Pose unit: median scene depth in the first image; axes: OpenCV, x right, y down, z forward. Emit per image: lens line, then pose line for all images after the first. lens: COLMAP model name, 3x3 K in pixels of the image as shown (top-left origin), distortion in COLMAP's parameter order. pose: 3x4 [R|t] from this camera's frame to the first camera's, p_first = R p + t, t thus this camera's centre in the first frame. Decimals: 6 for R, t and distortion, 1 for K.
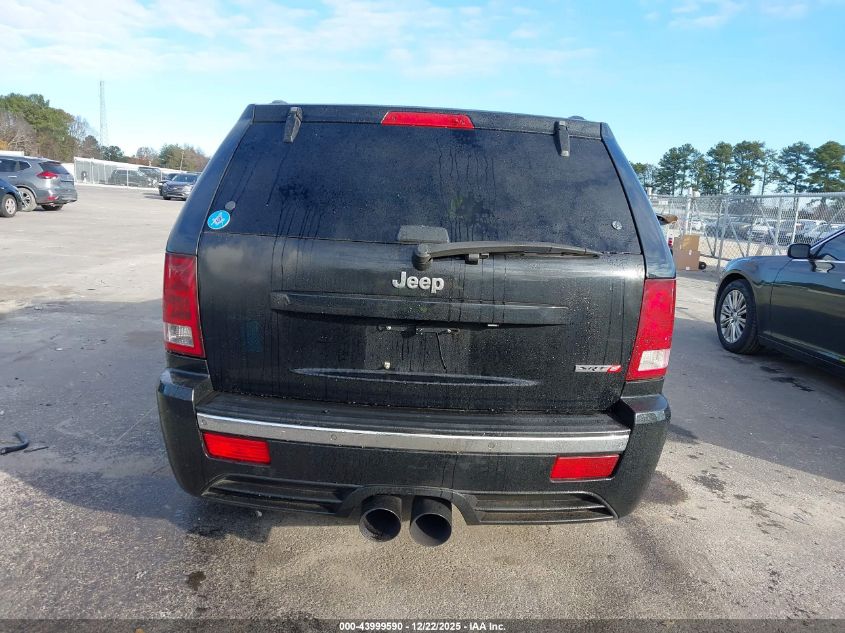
lens RADIAL K [[652.8, 0, 413.3], [0, 652.8, 321.8], [0, 0, 1]] dist [0.060937, -0.068382]
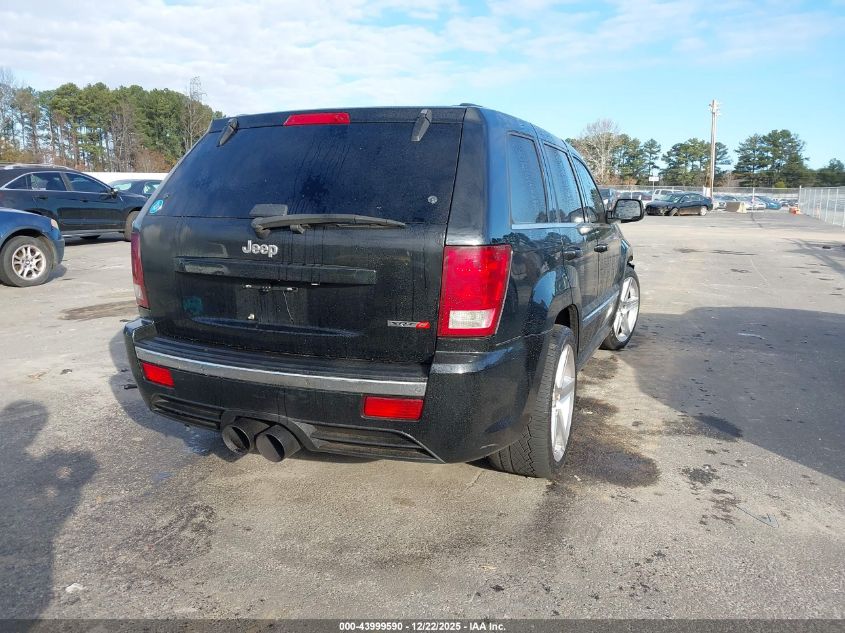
lens RADIAL K [[652.8, 0, 413.3], [0, 652.8, 321.8], [0, 0, 1]] dist [0.060937, -0.068382]
pose [[0.918654, 0.029988, -0.393923, 0.744315], [-0.033718, 0.999428, -0.002550, 0.069982], [0.393622, 0.015625, 0.919140, -0.042457]]
